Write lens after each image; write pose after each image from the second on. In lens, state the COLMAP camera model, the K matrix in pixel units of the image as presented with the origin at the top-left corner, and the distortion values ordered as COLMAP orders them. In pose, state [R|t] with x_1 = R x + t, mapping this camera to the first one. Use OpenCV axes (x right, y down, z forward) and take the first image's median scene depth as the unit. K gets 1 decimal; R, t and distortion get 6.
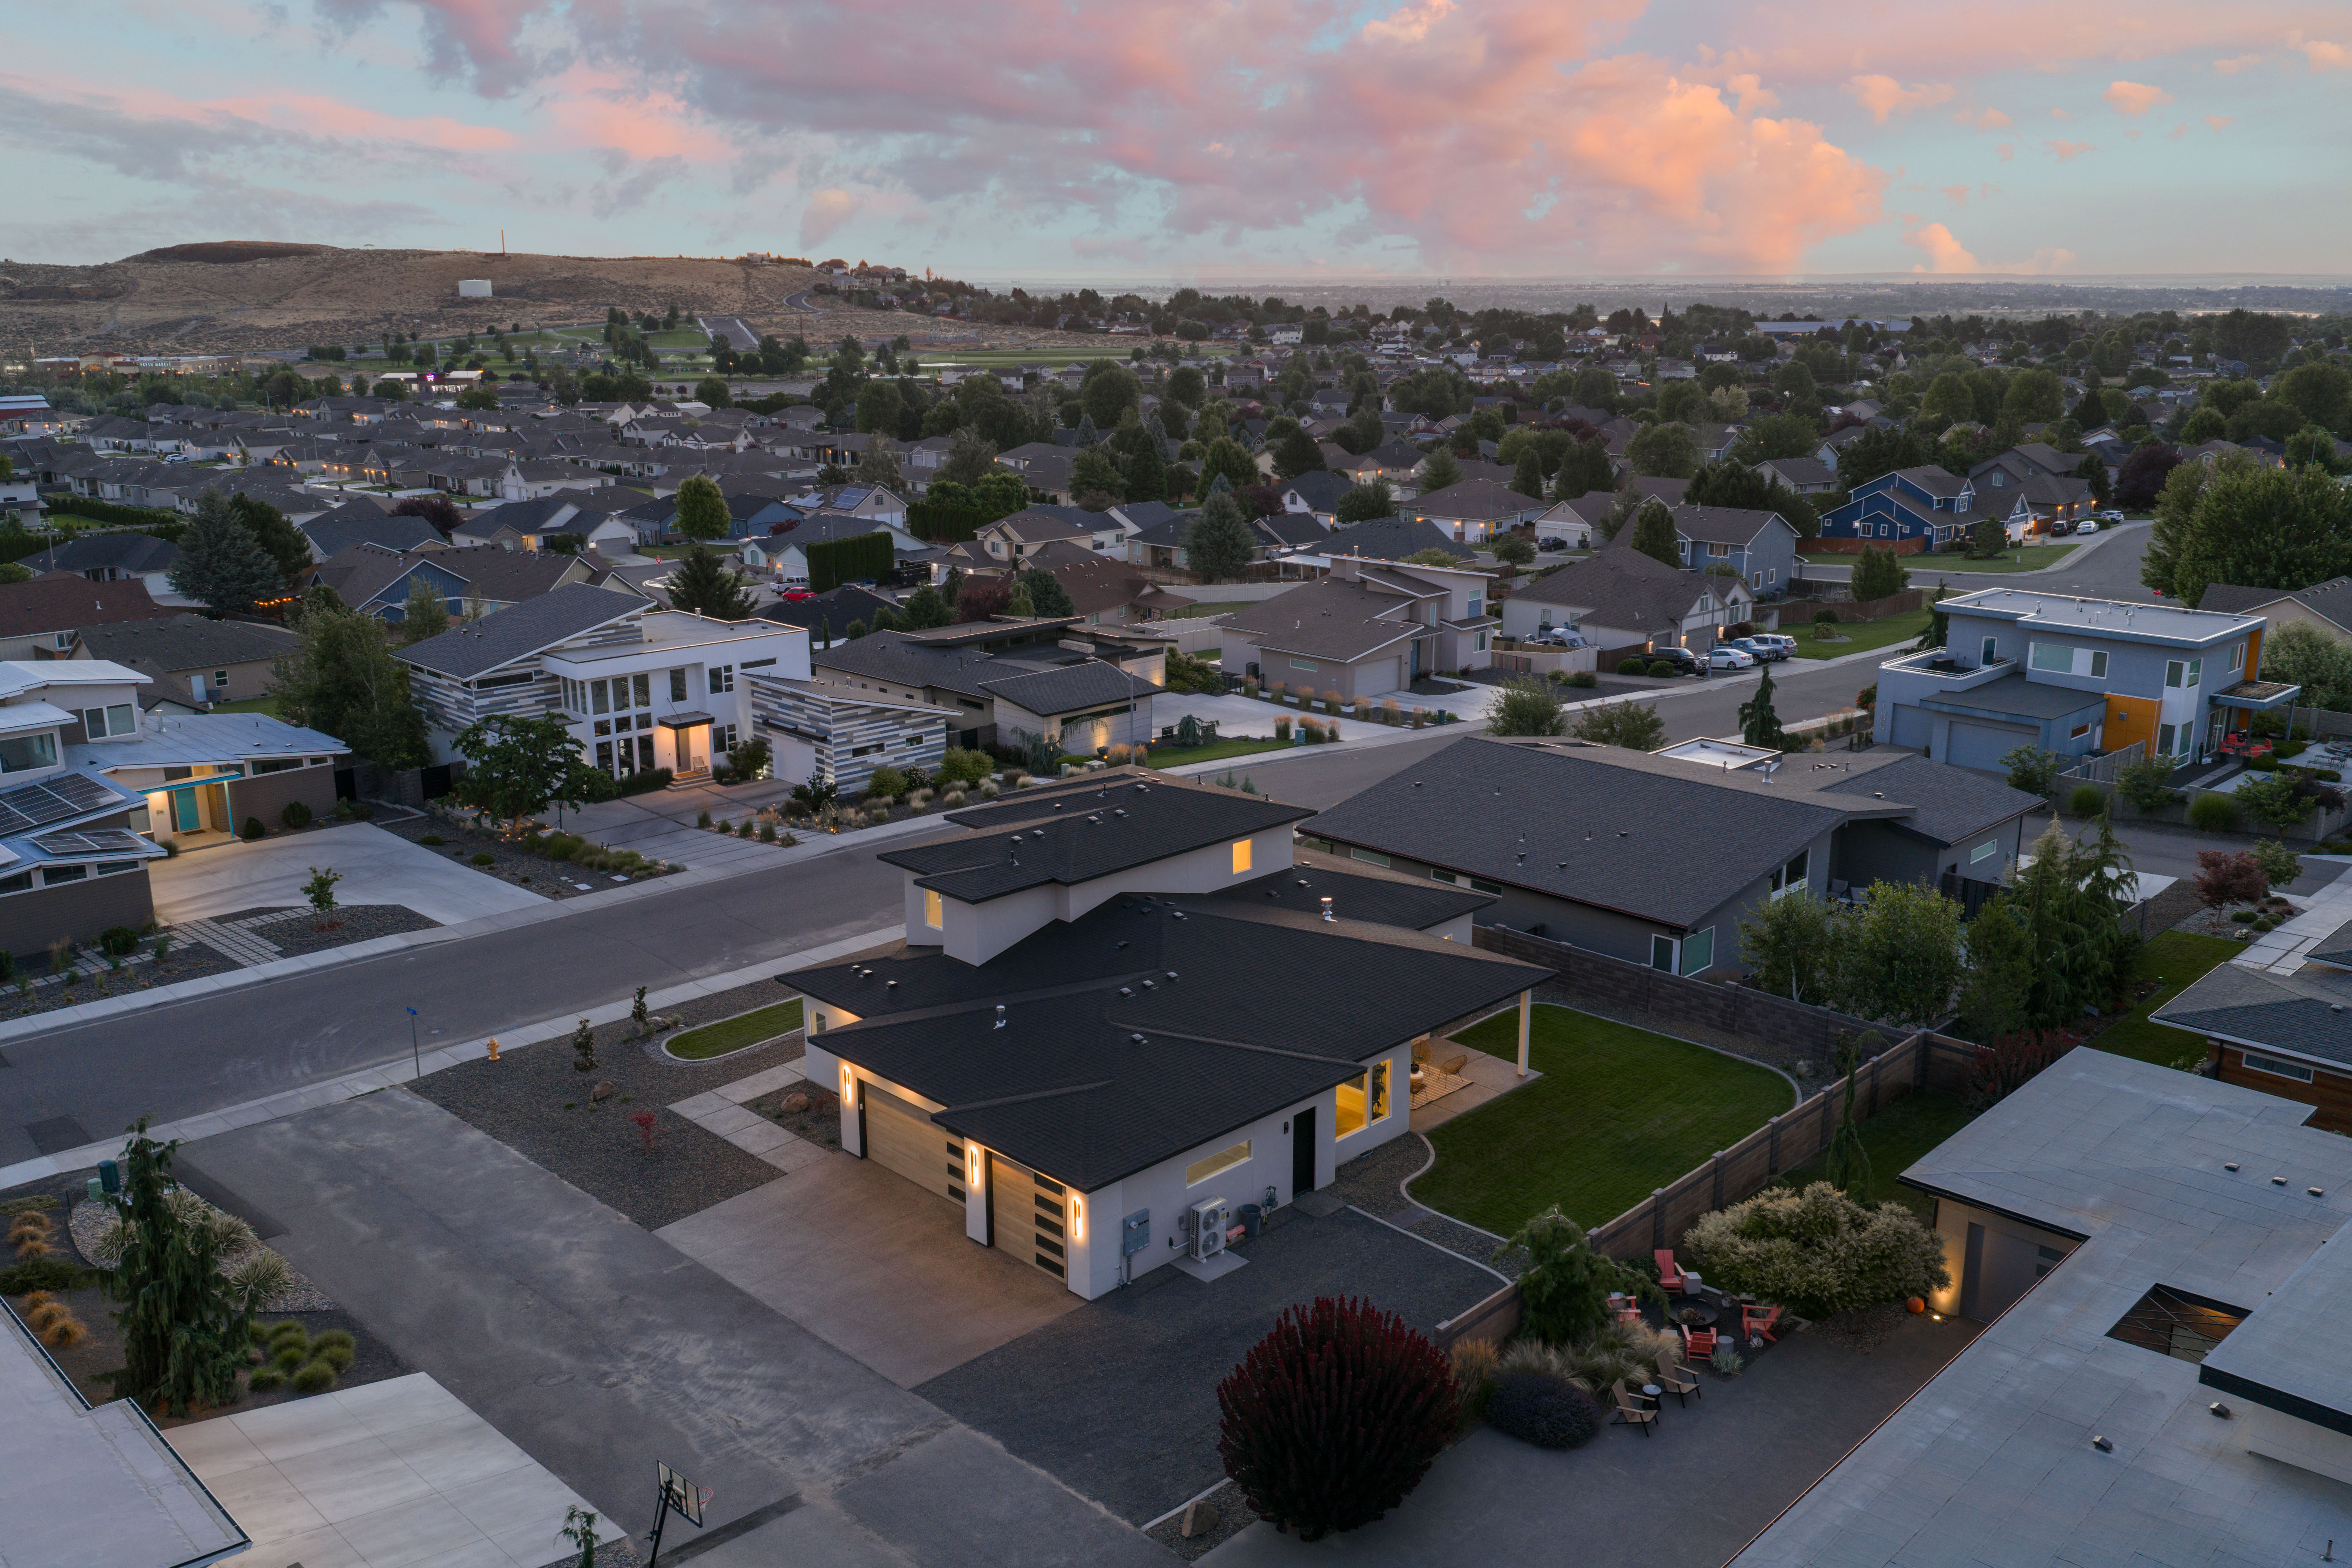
lens RADIAL K [[1904.5, 0, 1188.1], [0, 1904.5, 778.6], [0, 0, 1]] dist [0.024369, -0.033309]
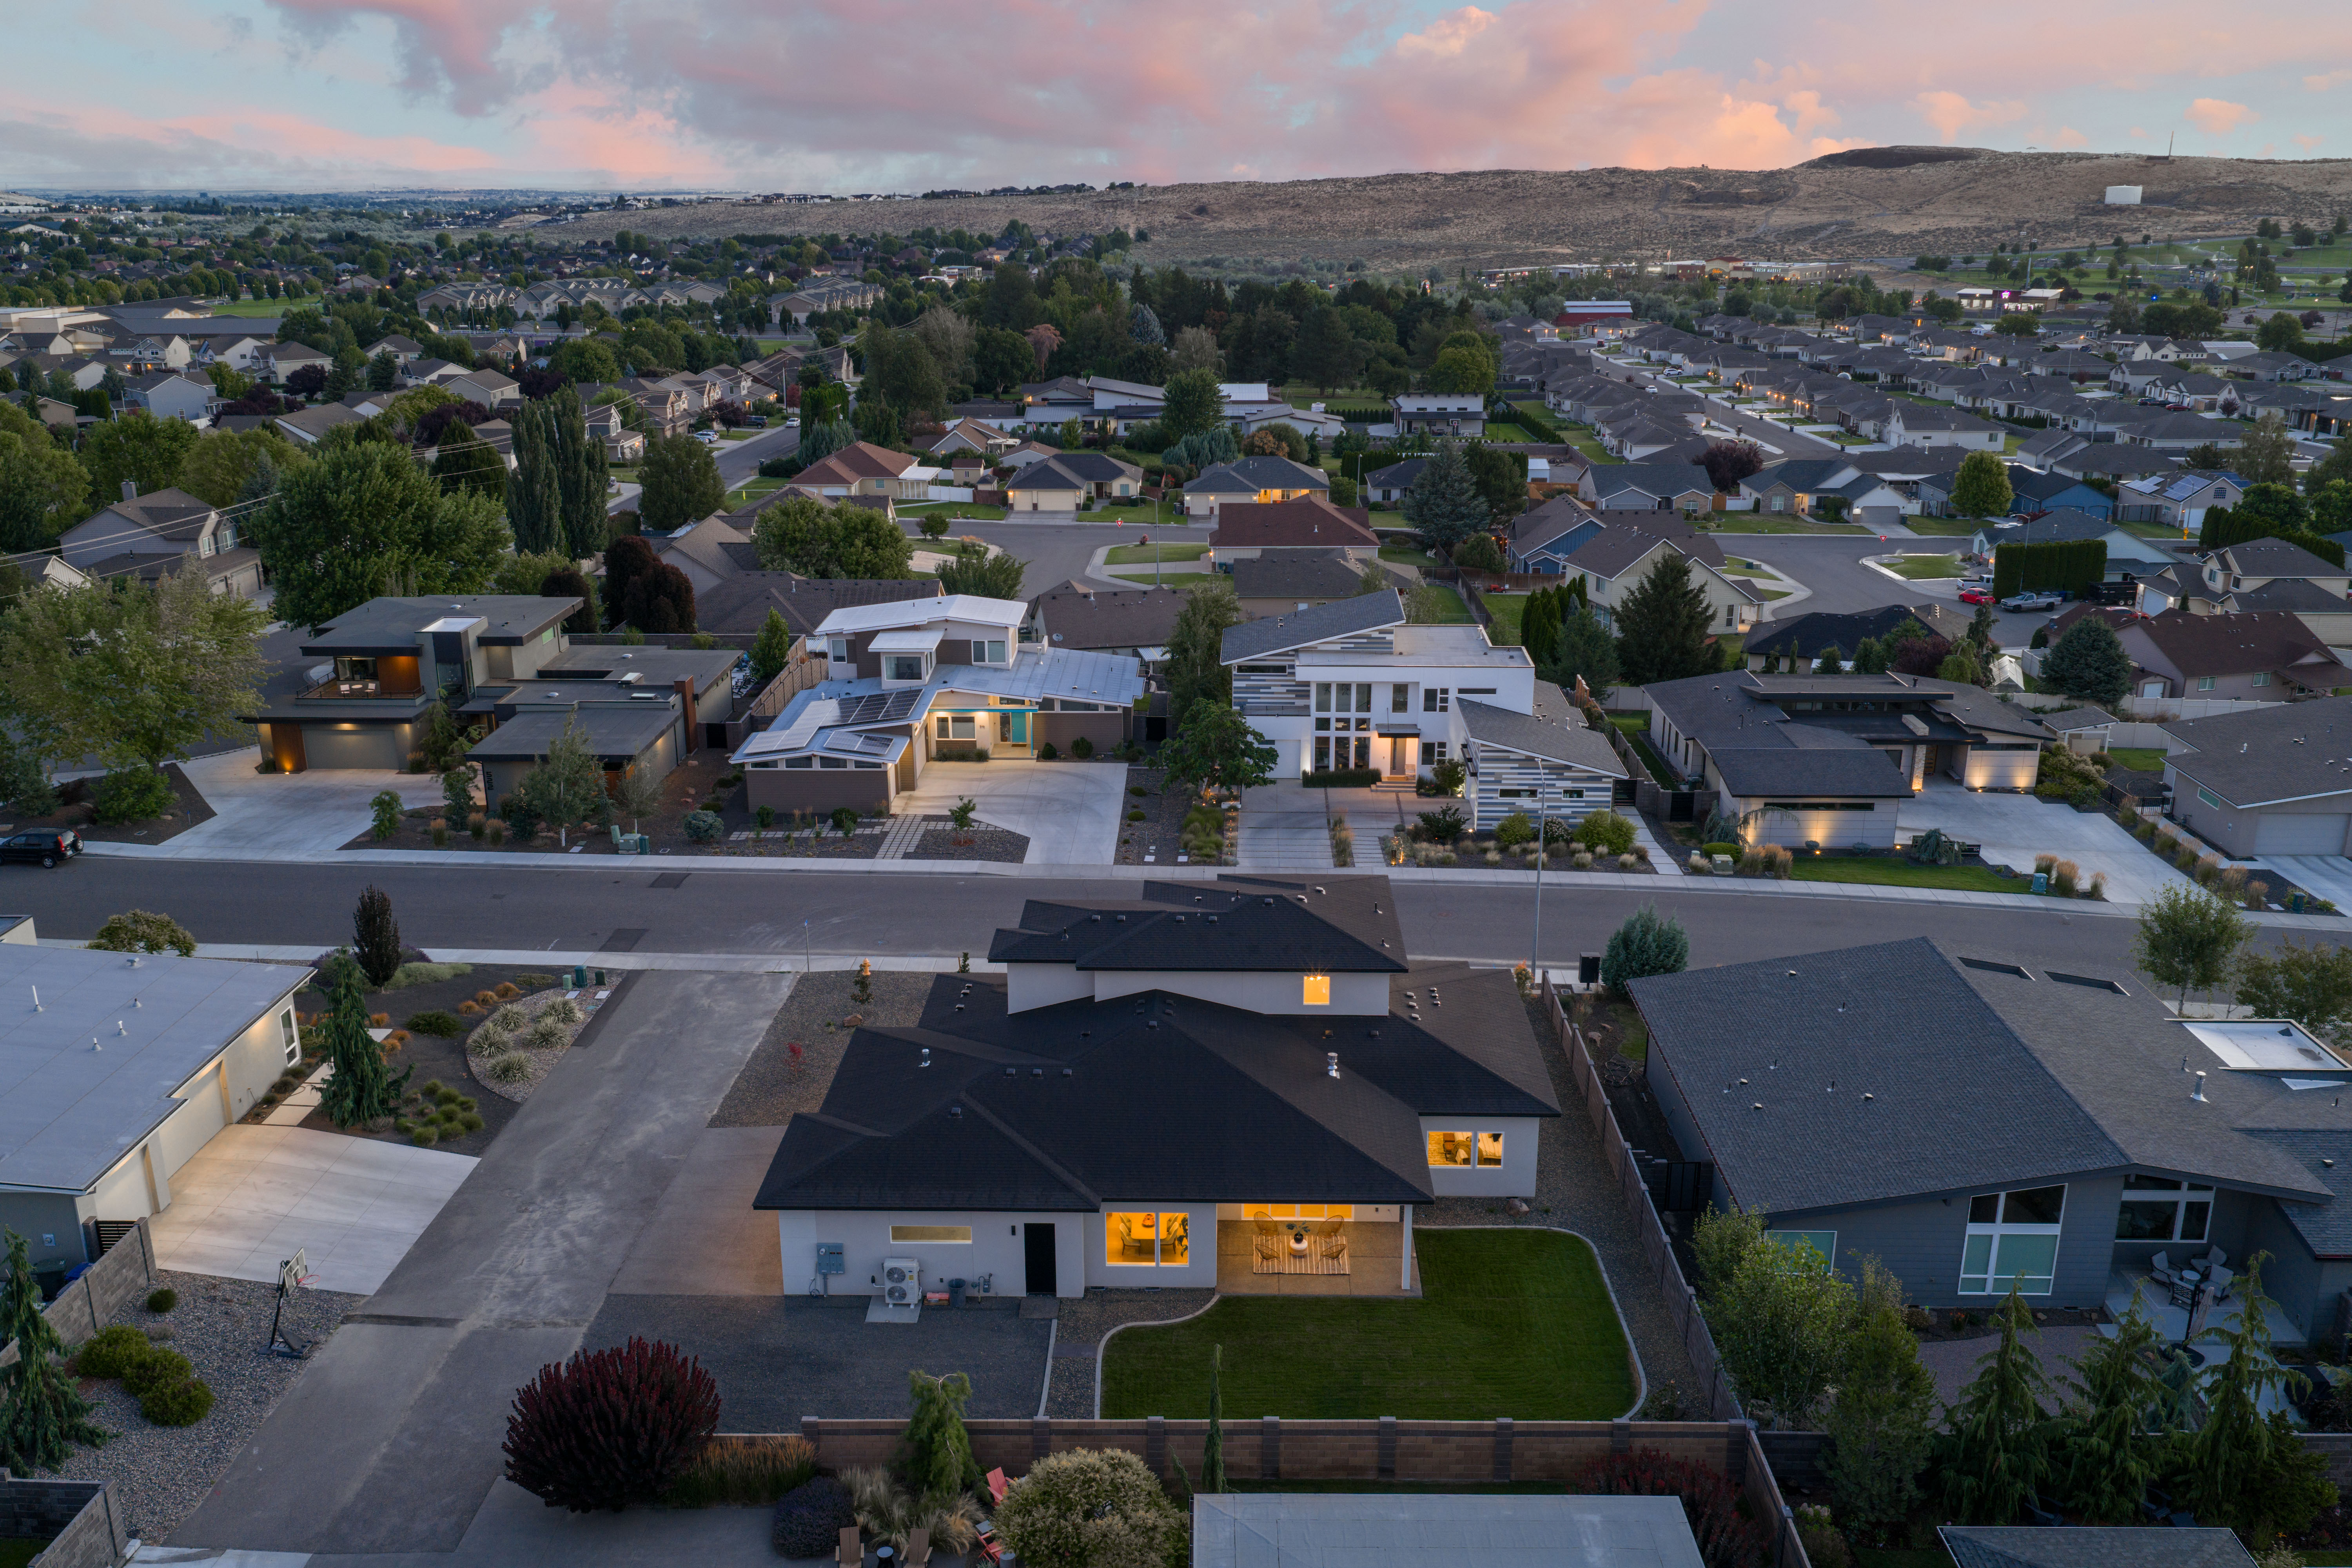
lens RADIAL K [[1904.5, 0, 1181.0], [0, 1904.5, 781.6], [0, 0, 1]] dist [0.024369, -0.033309]
pose [[0.705003, 0.213849, -0.676195, 0.398441], [-0.181700, 0.976096, 0.119253, -0.110163], [0.685534, 0.038791, 0.727007, 0.113305]]
